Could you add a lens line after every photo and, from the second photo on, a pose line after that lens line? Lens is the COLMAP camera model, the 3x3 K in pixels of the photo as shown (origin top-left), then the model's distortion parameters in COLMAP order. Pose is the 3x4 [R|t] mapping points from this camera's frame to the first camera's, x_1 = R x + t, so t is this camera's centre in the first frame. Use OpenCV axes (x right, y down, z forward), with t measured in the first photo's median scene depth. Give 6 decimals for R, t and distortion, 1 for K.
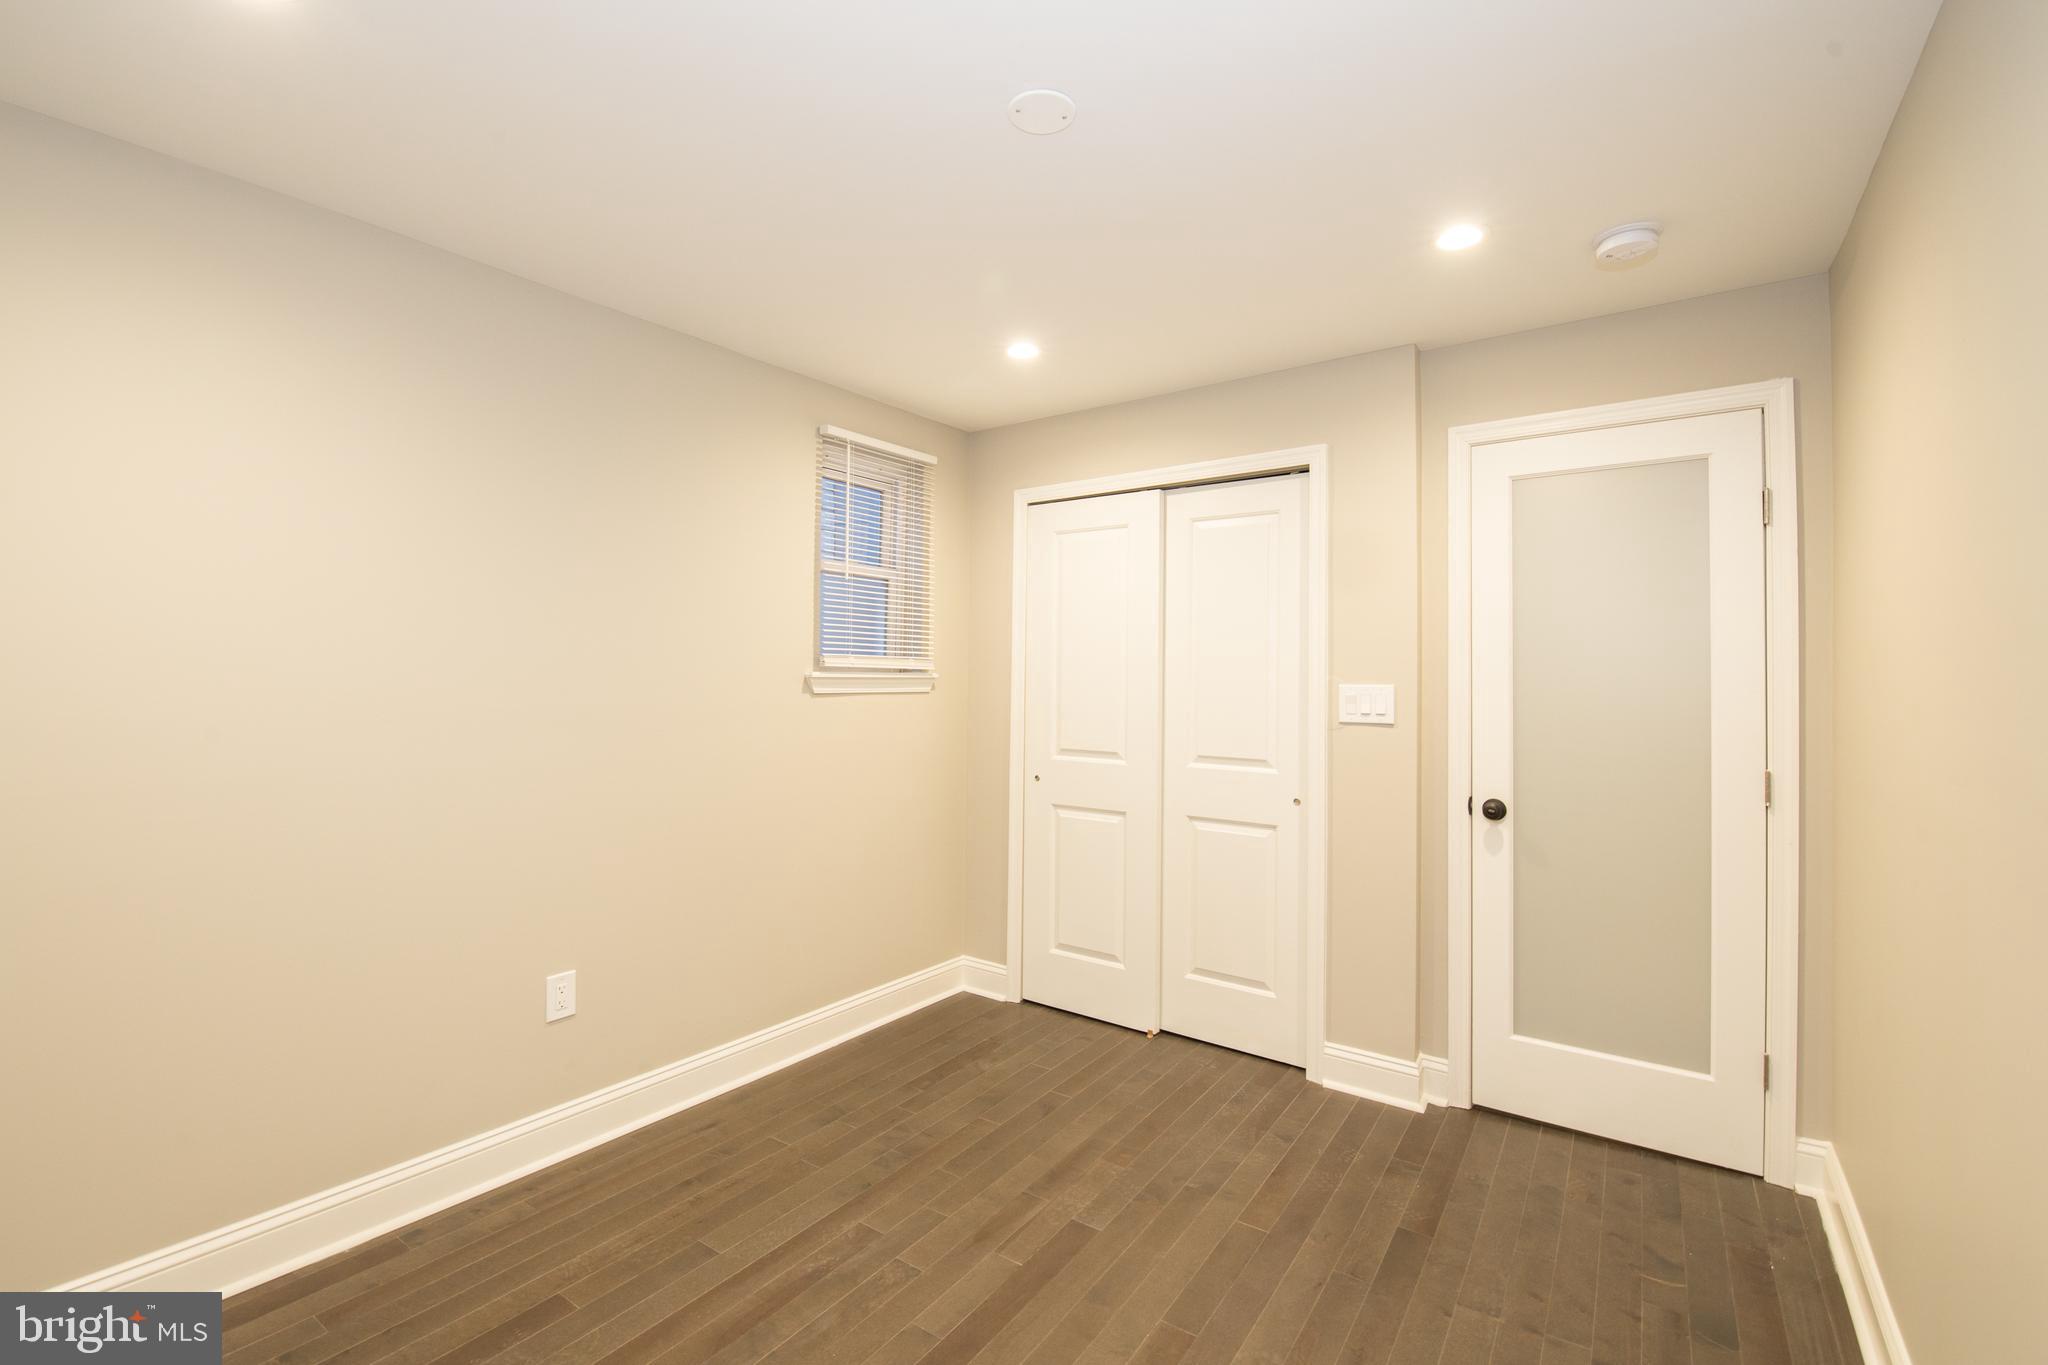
lens RADIAL K [[897.3, 0, 1028.1], [0, 897.3, 671.9], [0, 0, 1]] dist [-0.000955, -0.011144]
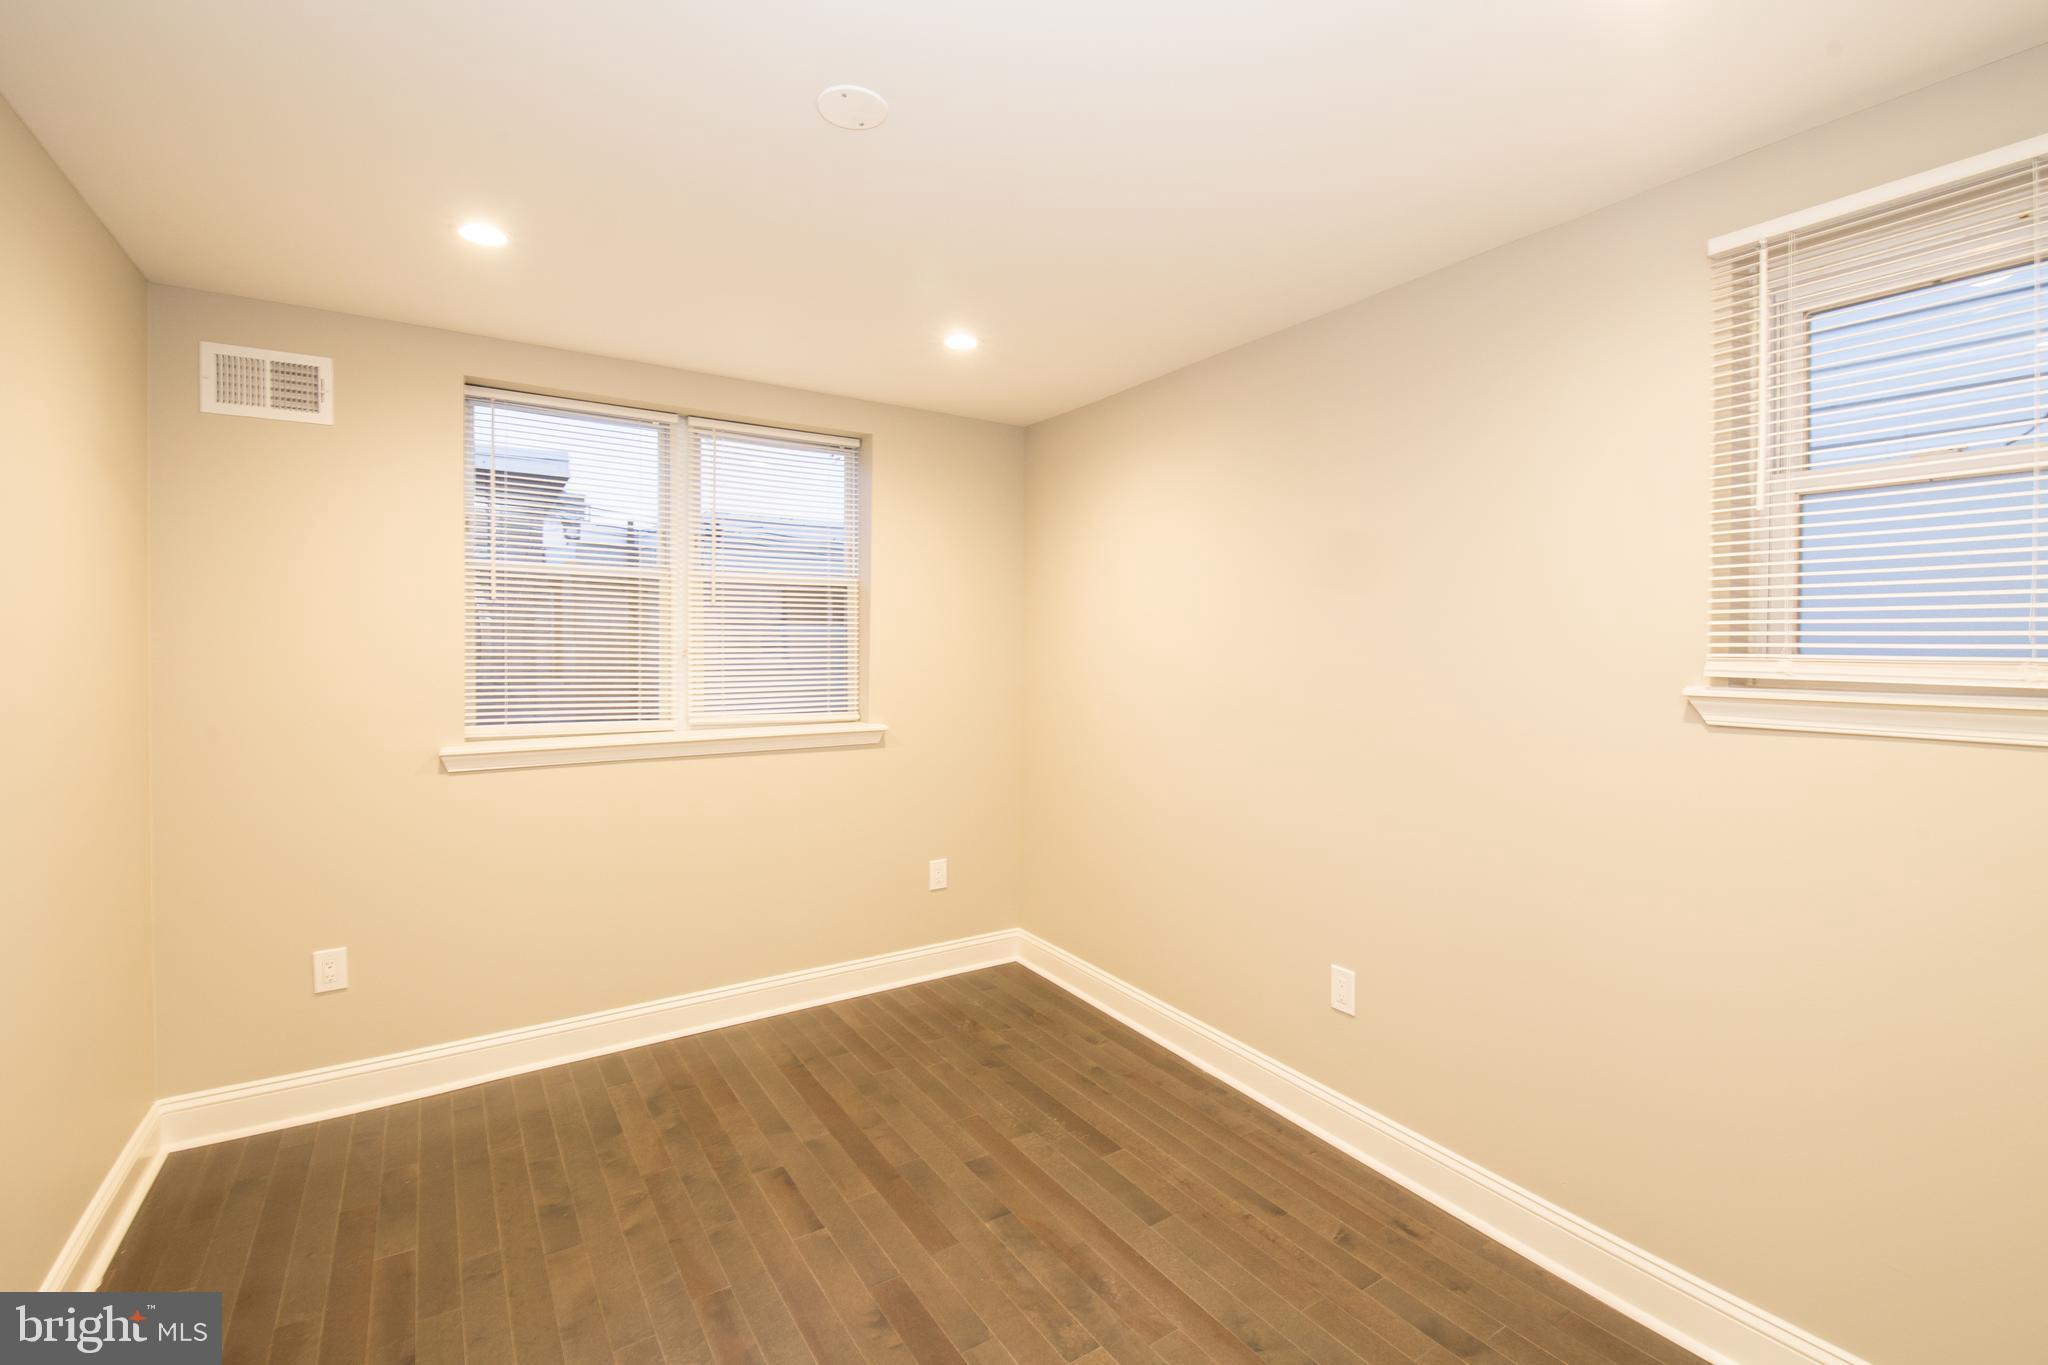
lens RADIAL K [[897.3, 0, 1031.3], [0, 897.3, 680.6], [0, 0, 1]] dist [-0.000955, -0.011144]
pose [[-0.377695, 0.013160, -0.925837, 0.680531], [-0.010669, 0.999771, 0.018564, -0.015134], [0.925869, 0.016890, -0.377468, 1.251251]]
